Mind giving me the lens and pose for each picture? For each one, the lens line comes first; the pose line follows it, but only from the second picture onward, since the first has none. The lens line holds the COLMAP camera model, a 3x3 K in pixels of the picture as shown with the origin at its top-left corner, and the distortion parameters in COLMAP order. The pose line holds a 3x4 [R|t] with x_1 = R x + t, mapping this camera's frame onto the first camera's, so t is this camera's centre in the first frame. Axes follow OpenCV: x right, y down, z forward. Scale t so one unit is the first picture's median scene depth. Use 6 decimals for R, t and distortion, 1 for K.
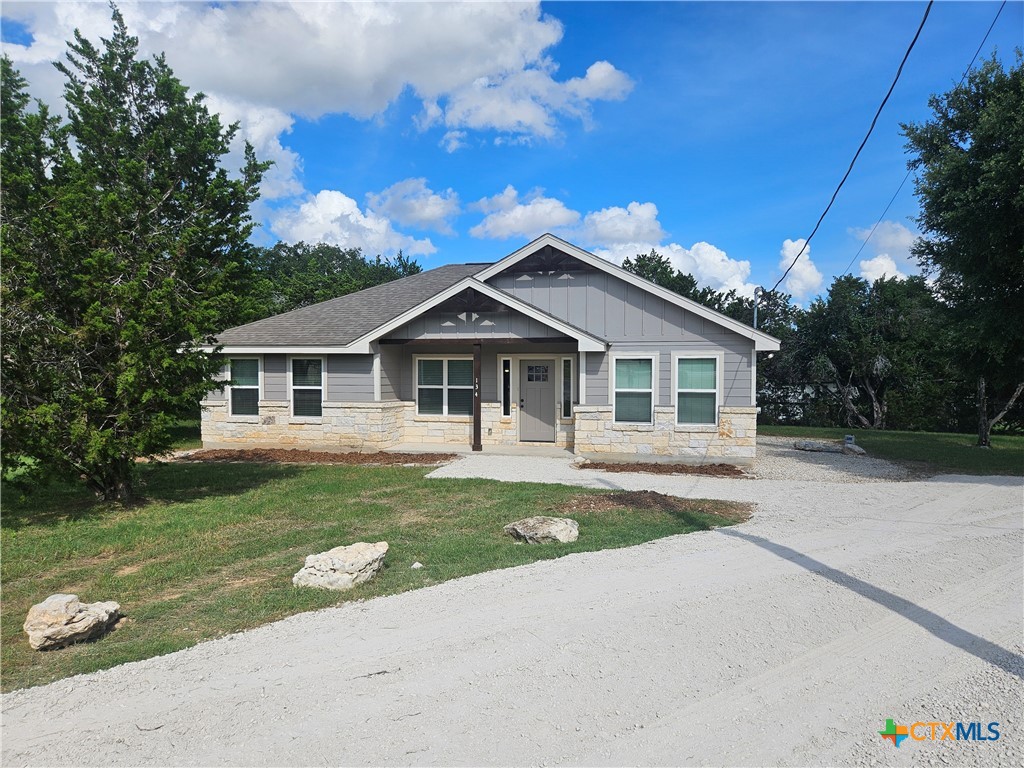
lens RADIAL K [[689.7, 0, 508.5], [0, 689.7, 386.7], [0, 0, 1]] dist [0.059549, -0.047178]
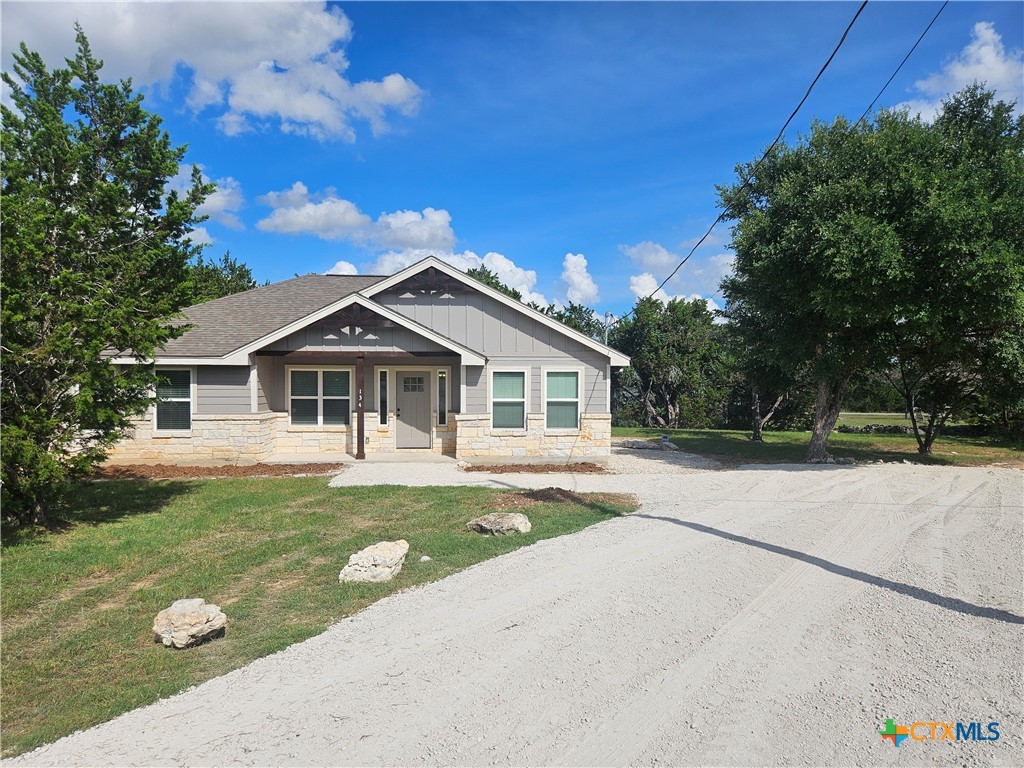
lens RADIAL K [[689.7, 0, 508.3], [0, 689.7, 387.0], [0, 0, 1]] dist [0.059549, -0.047178]
pose [[0.956765, -0.004664, 0.290826, -0.144787], [0.005770, 0.999979, -0.002946, -0.012451], [-0.290806, 0.004497, 0.956772, -0.071614]]
